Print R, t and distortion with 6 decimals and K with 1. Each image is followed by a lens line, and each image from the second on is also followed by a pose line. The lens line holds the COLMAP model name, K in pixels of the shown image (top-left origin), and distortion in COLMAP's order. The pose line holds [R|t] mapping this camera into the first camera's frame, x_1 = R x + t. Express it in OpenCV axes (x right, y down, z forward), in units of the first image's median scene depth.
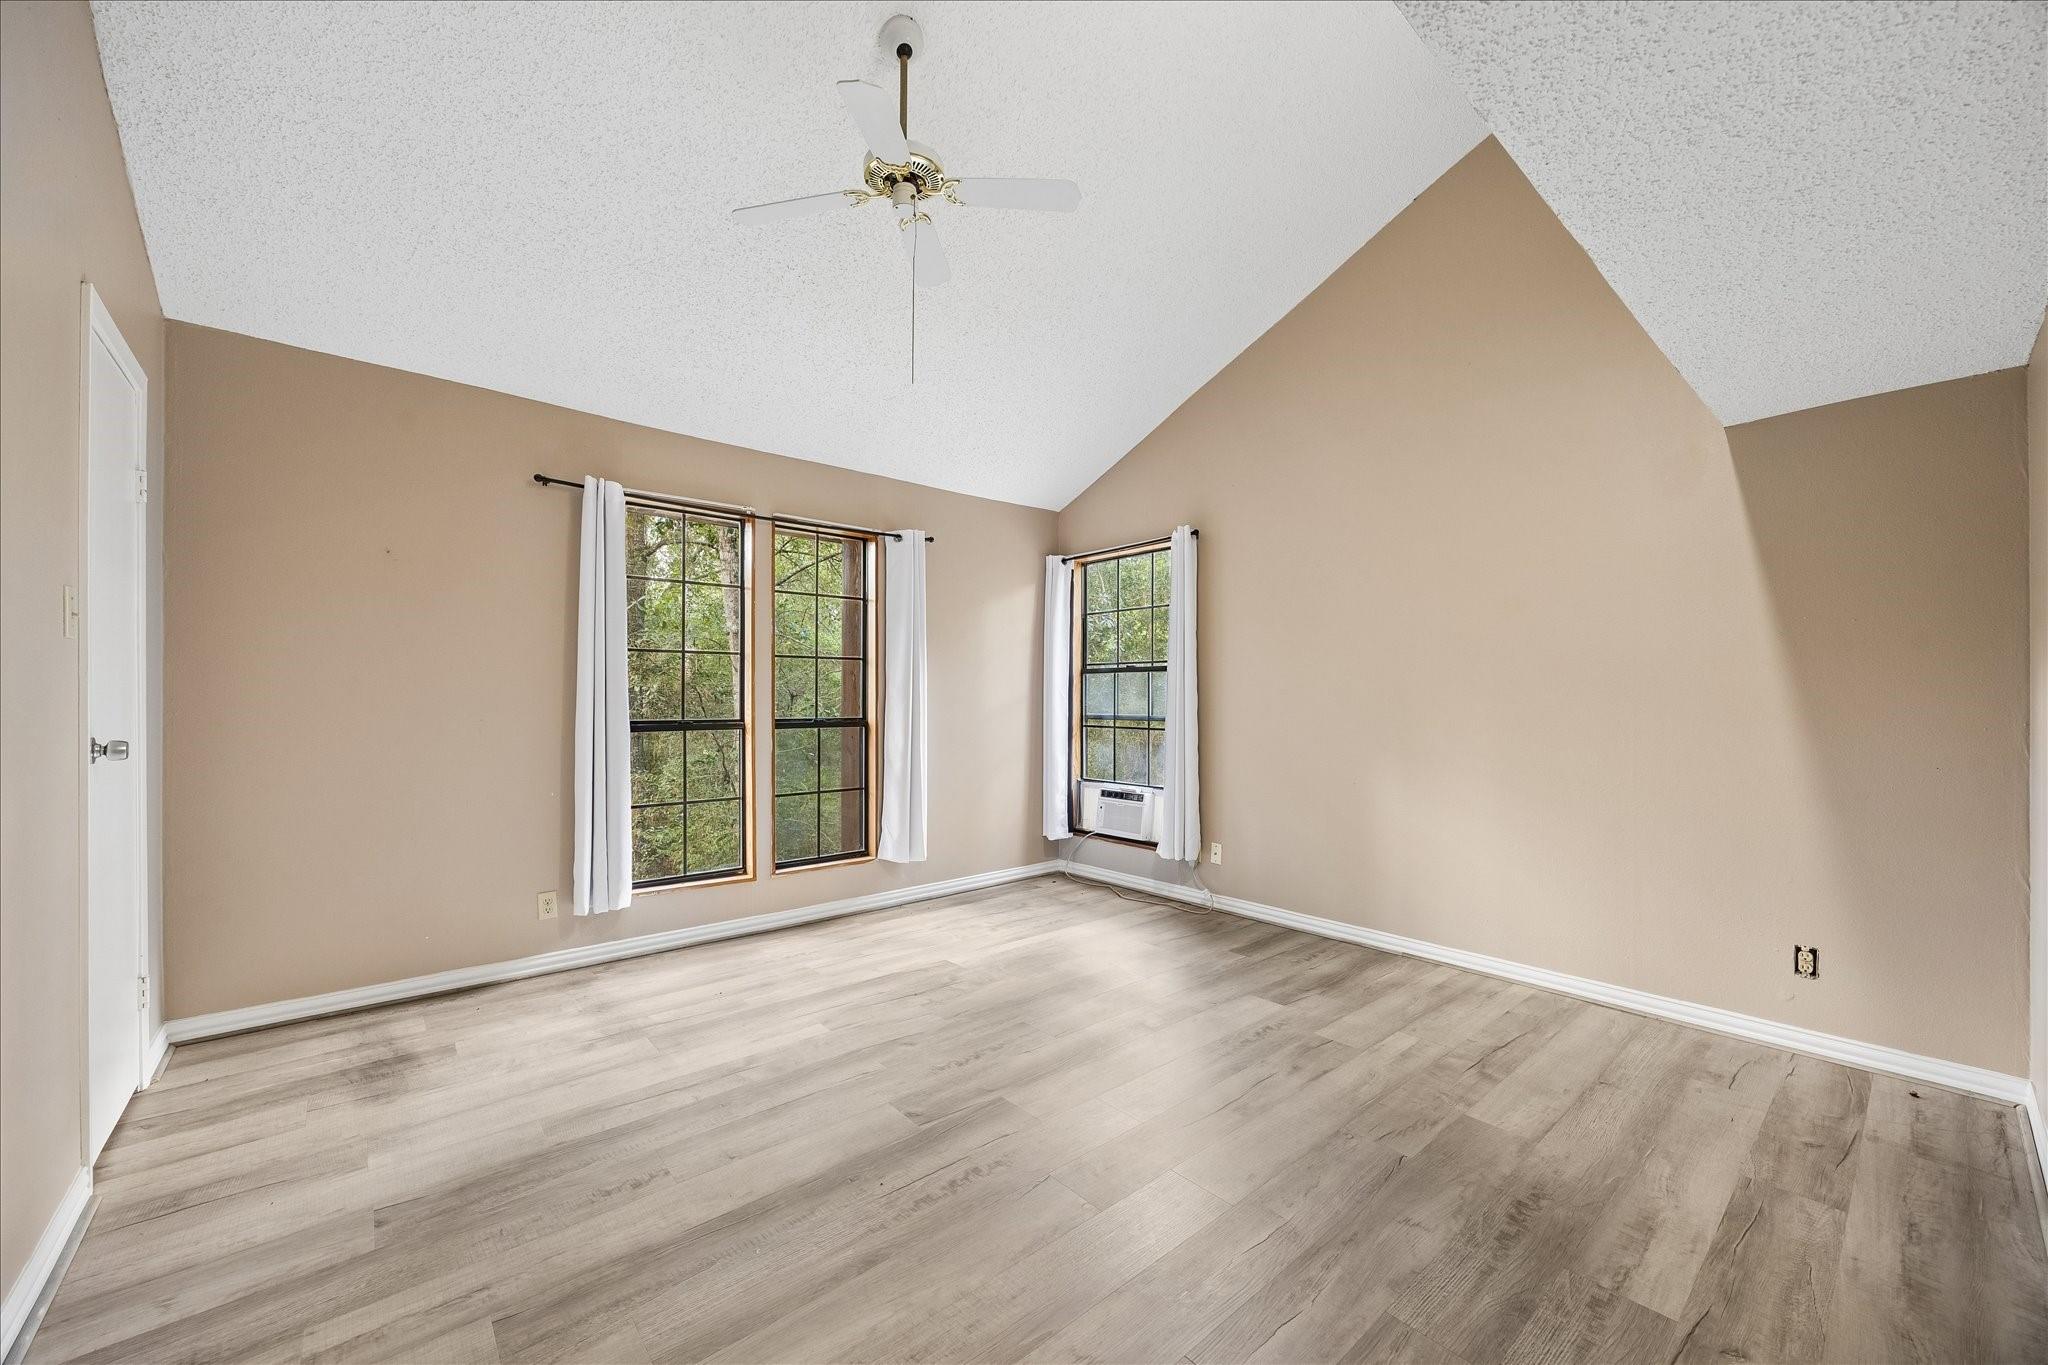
lens RADIAL K [[776.0, 0, 1027.6], [0, 776.0, 666.6], [0, 0, 1]] dist [-0.003463, -0.000494]
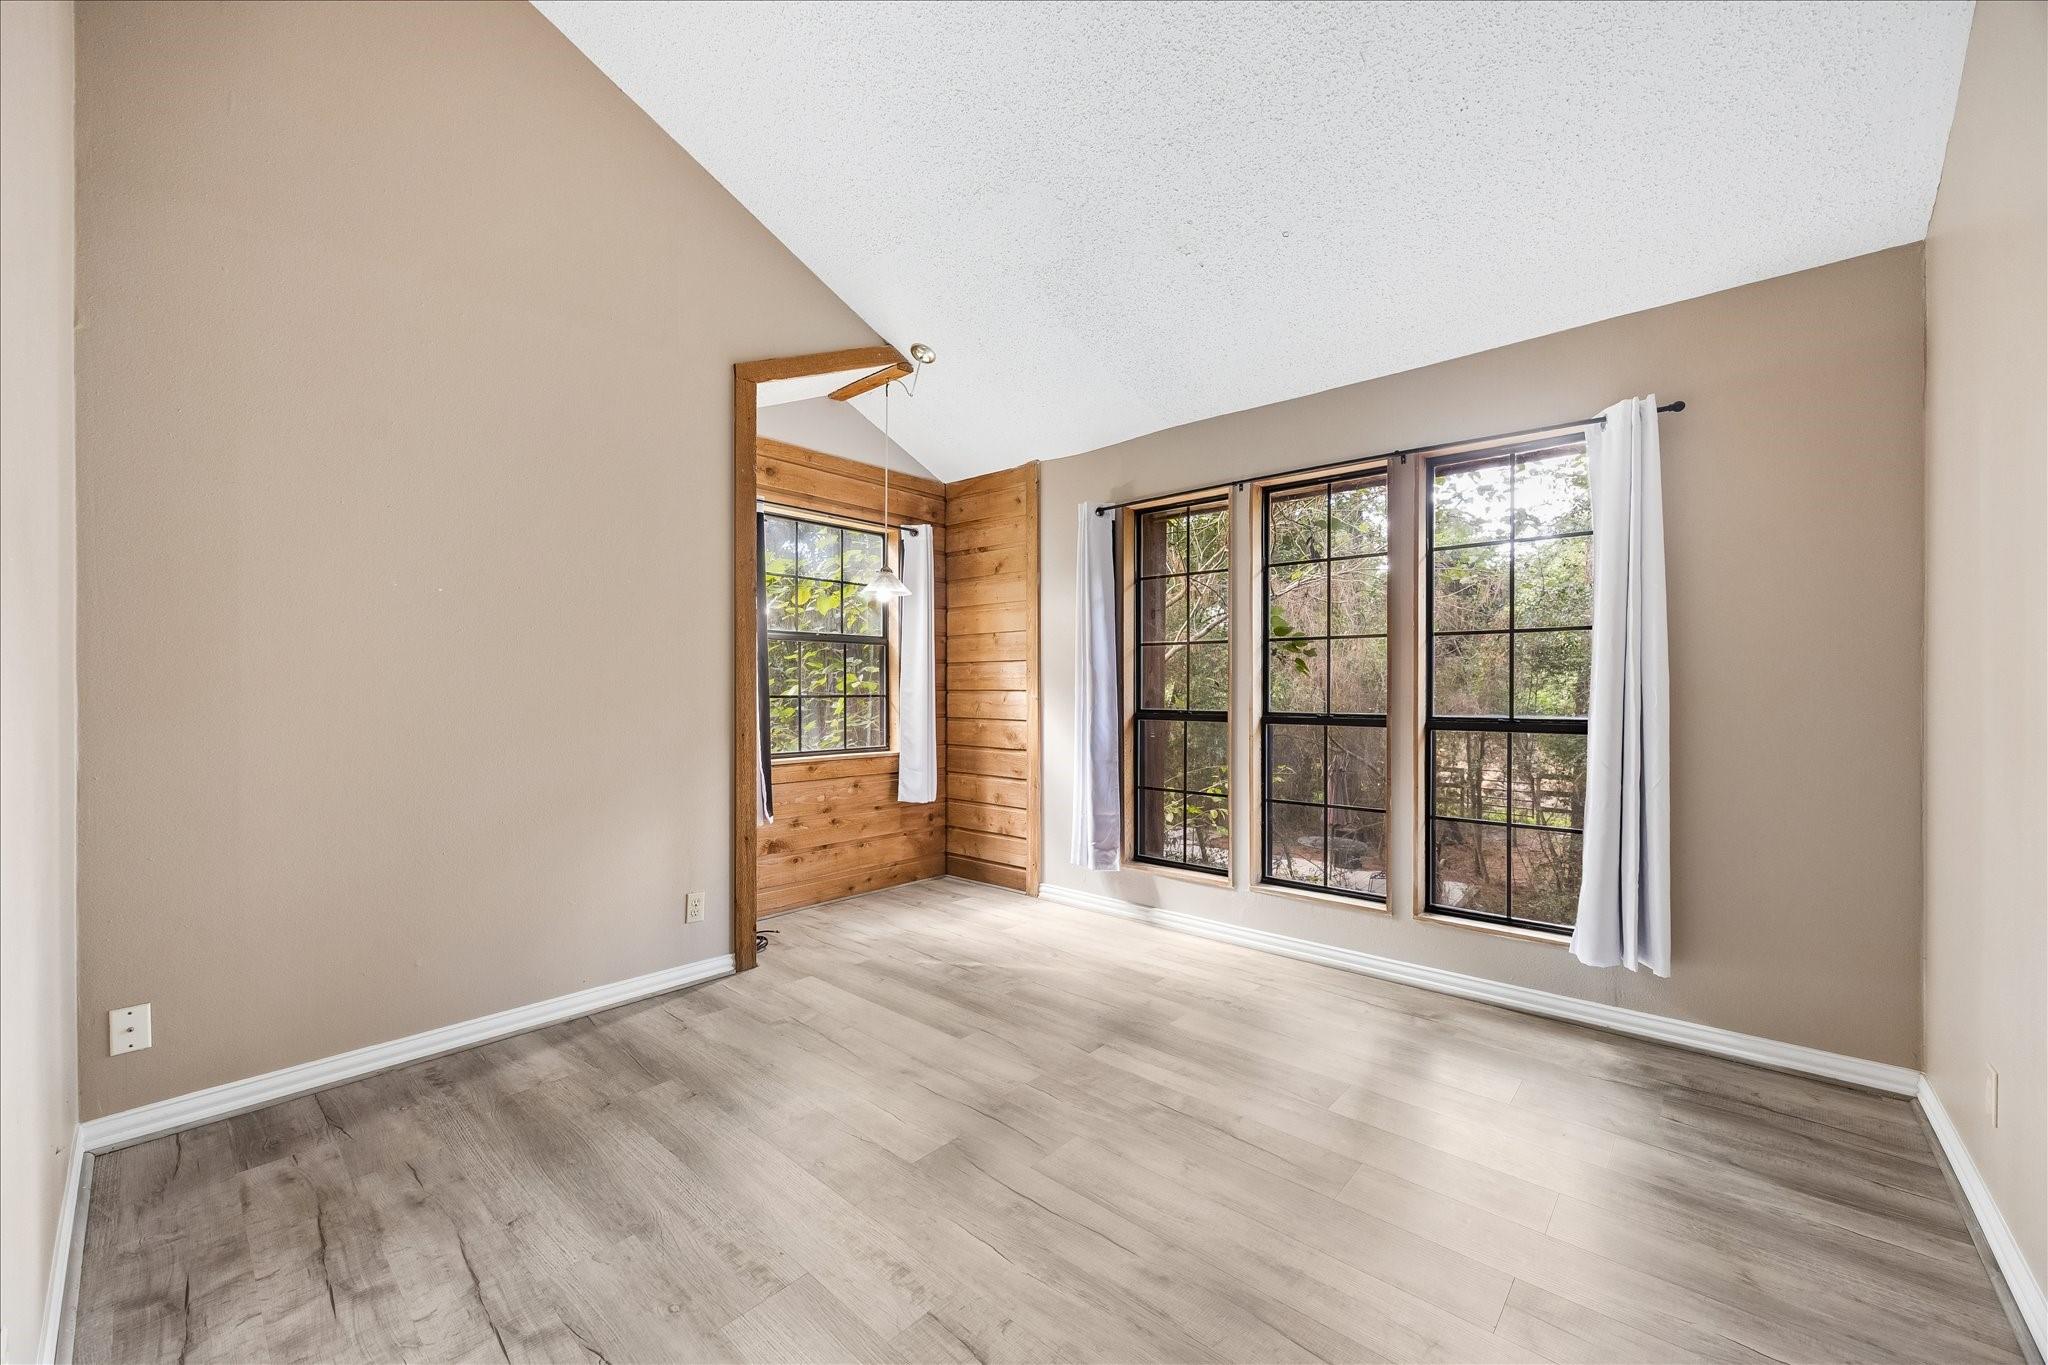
lens RADIAL K [[776.0, 0, 1027.6], [0, 776.0, 666.6], [0, 0, 1]] dist [-0.003463, -0.000494]
pose [[0.136484, -0.025225, -0.990321, 0.530384], [0.038138, 0.999068, -0.020192, 0.026046], [0.989908, -0.035013, 0.137319, 0.660469]]
